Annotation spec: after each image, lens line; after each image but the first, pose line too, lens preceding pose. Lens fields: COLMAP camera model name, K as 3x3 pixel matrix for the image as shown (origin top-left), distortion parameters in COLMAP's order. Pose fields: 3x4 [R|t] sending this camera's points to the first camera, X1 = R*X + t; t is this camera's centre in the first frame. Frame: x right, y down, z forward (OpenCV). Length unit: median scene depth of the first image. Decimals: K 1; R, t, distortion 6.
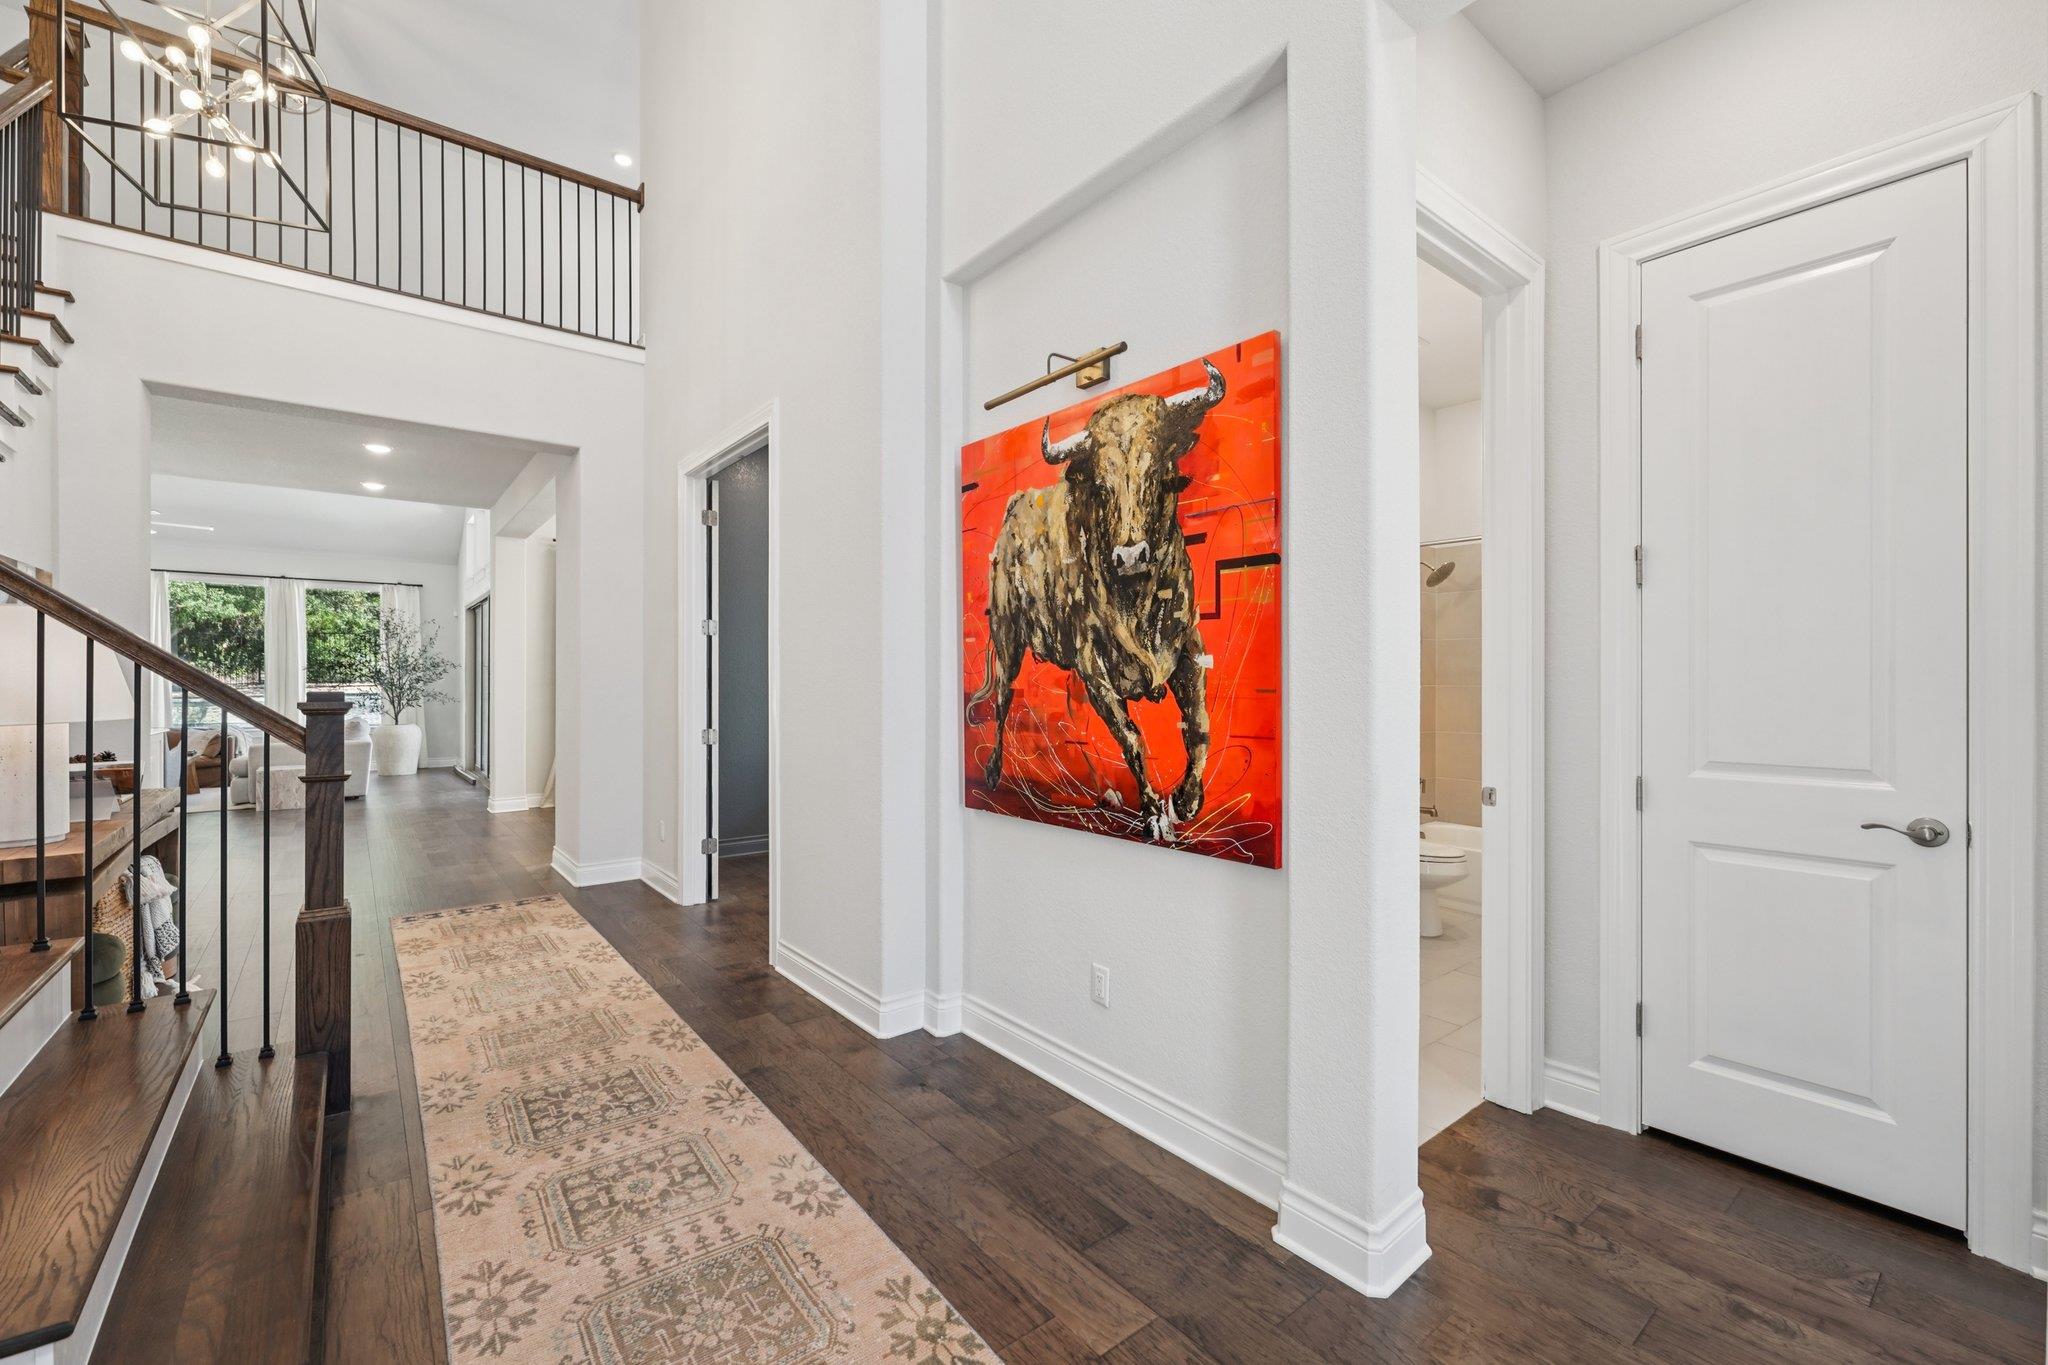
lens RADIAL K [[843.4, 0, 1017.4], [0, 843.4, 685.7], [0, 0, 1]] dist [-0.021308, 0.000145]
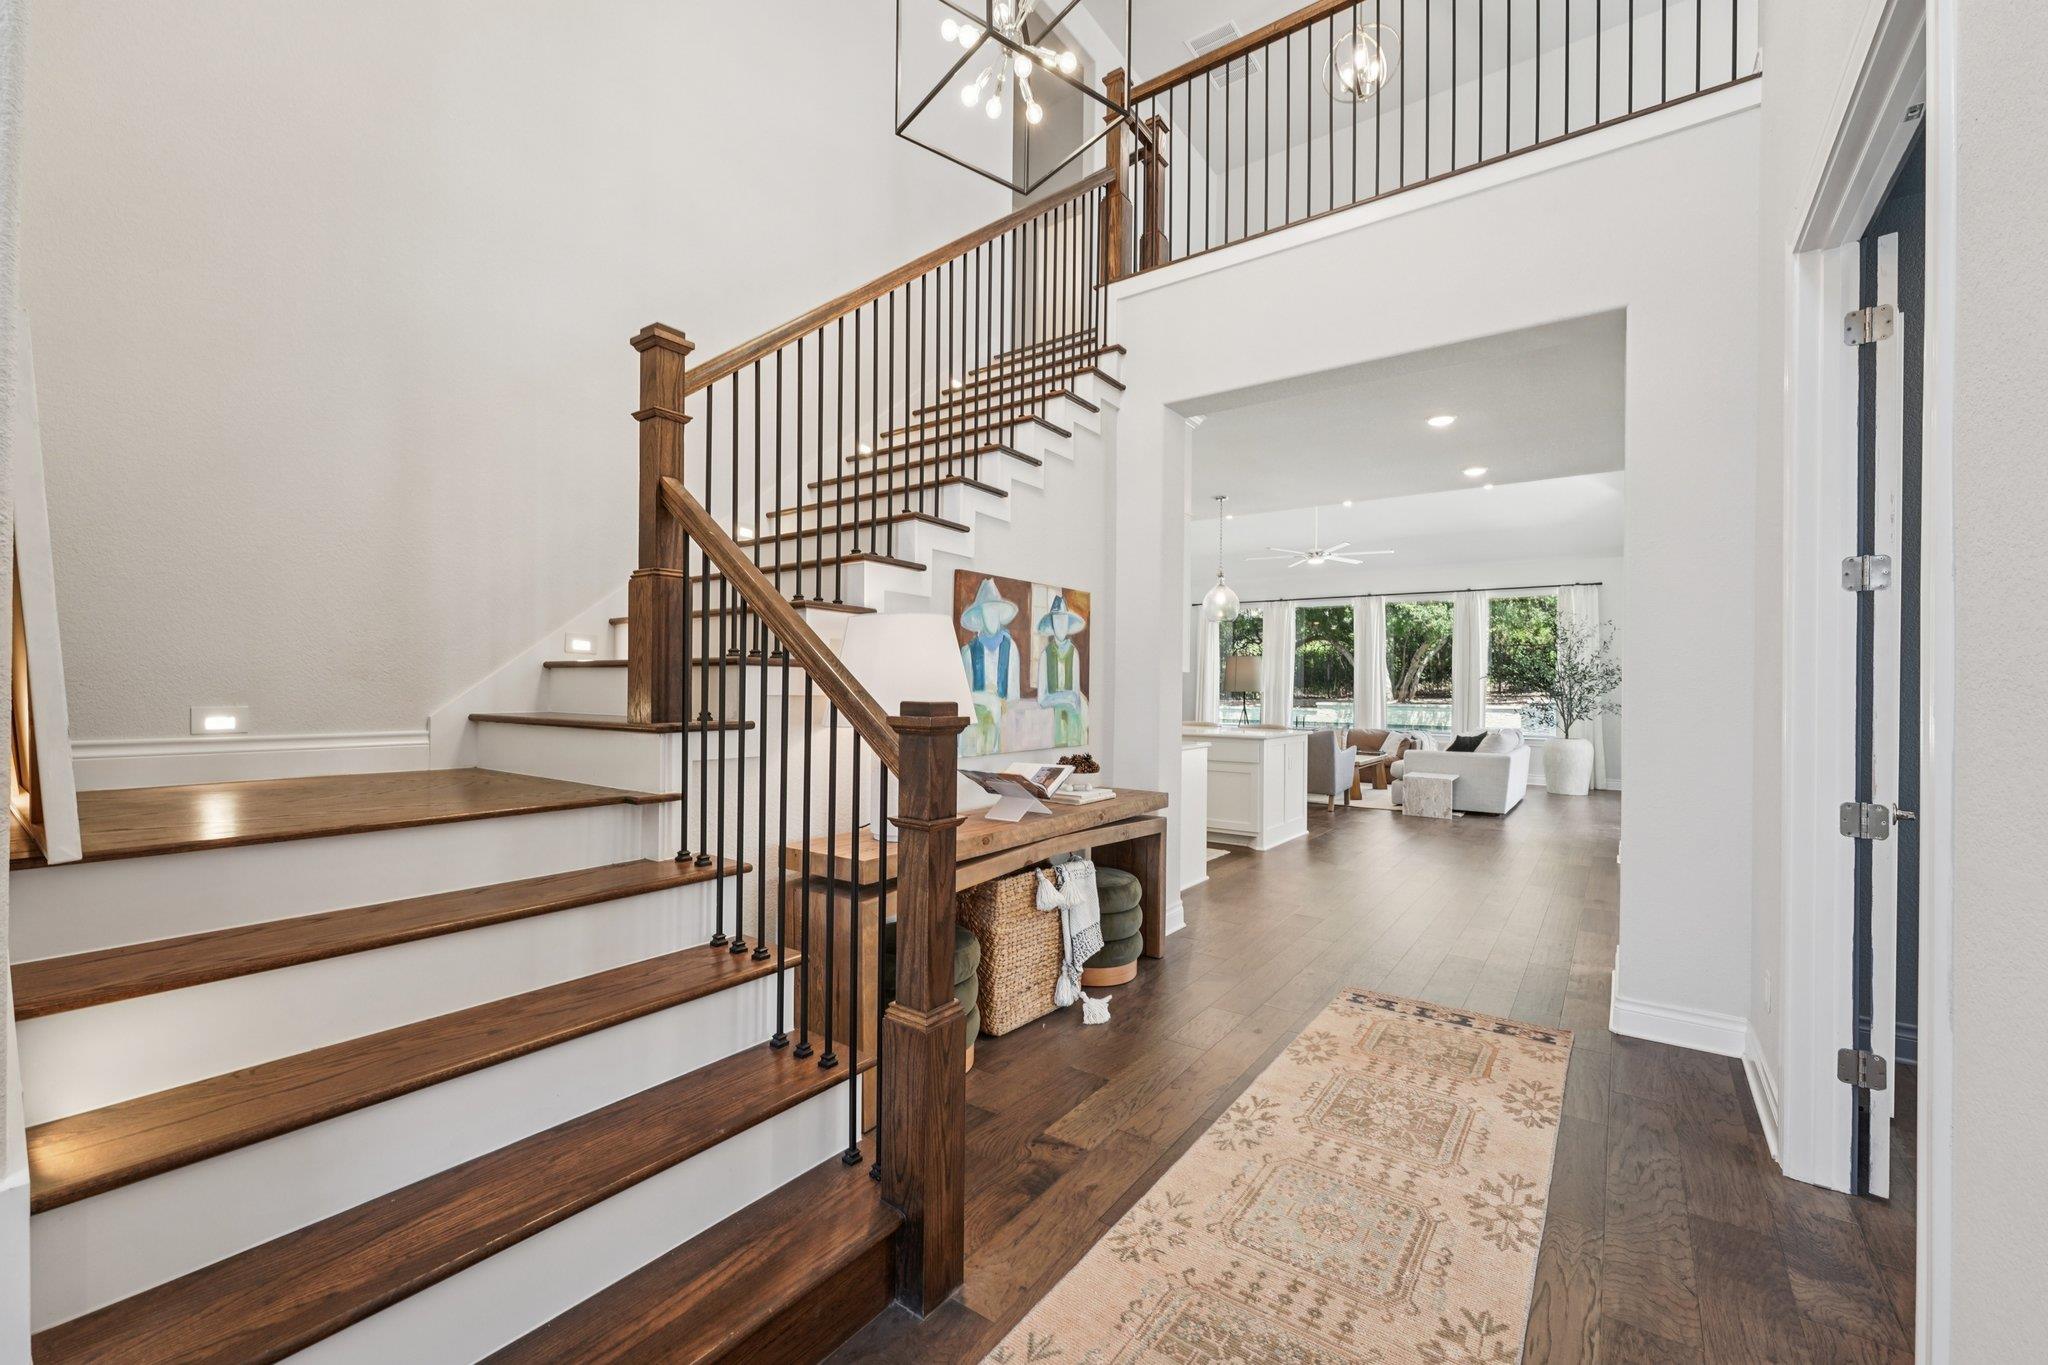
lens RADIAL K [[845.1, 0, 1016.9], [0, 845.1, 682.1], [0, 0, 1]] dist [0.011006, 0.000121]
pose [[0.277117, -0.002394, -0.960833, -0.071543], [-0.013423, 0.999890, -0.006363, -0.003874], [0.960742, 0.014660, 0.277054, 0.547302]]
